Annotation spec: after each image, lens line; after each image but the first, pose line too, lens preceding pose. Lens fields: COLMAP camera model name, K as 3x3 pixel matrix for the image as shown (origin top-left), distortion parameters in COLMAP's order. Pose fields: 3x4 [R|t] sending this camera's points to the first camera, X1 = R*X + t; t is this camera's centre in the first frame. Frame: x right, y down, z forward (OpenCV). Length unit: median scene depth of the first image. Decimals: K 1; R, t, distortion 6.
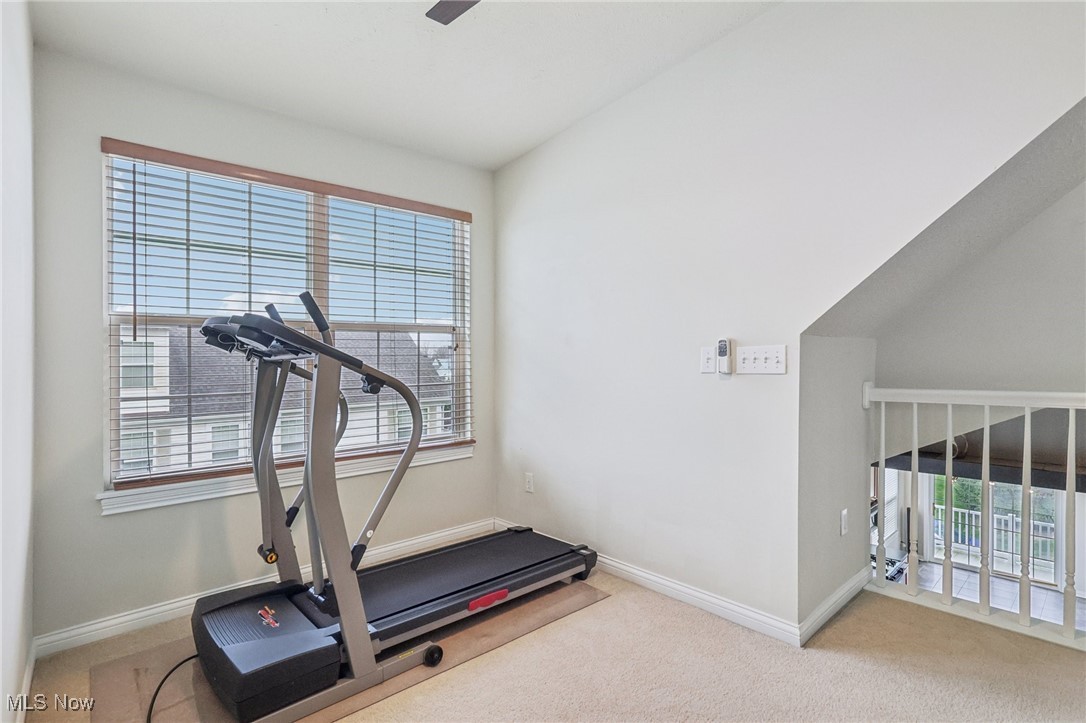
lens RADIAL K [[516.7, 0, 537.9], [0, 516.7, 356.5], [0, 0, 1]] dist [0.007403, 0.001609]
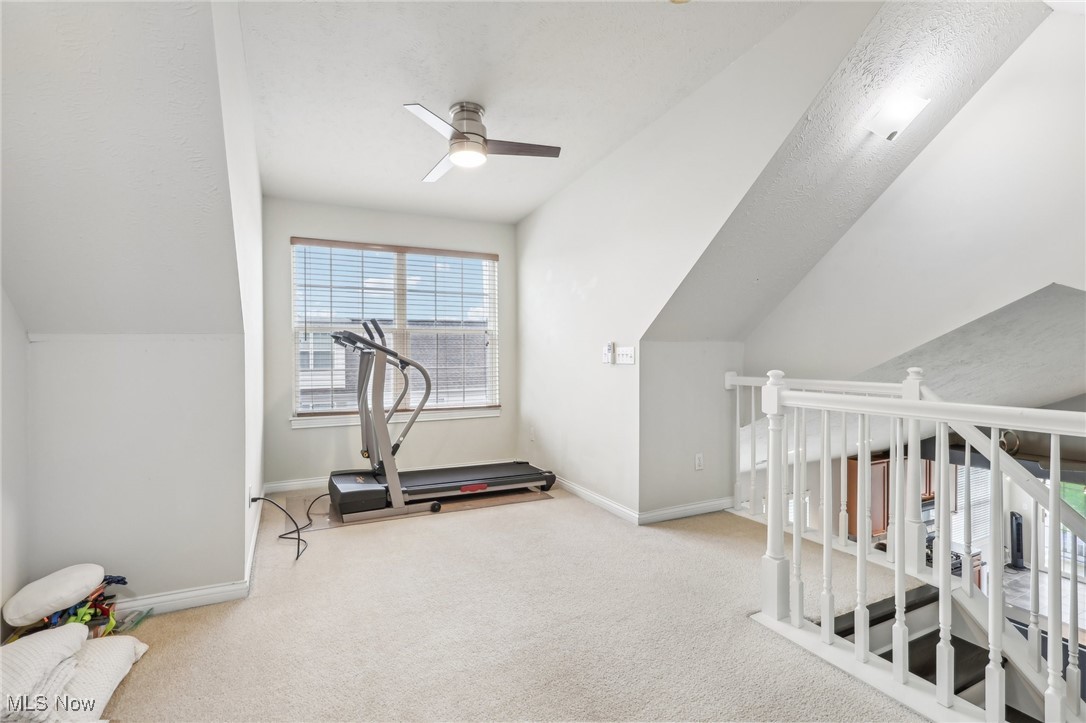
lens RADIAL K [[516.7, 0, 547.6], [0, 516.7, 361.2], [0, 0, 1]] dist [0.007403, 0.001609]
pose [[0.966190, 0.018559, -0.257163, 0.574260], [-0.011083, 0.999474, 0.030491, -0.021104], [0.257593, -0.026610, 0.965887, -0.612322]]
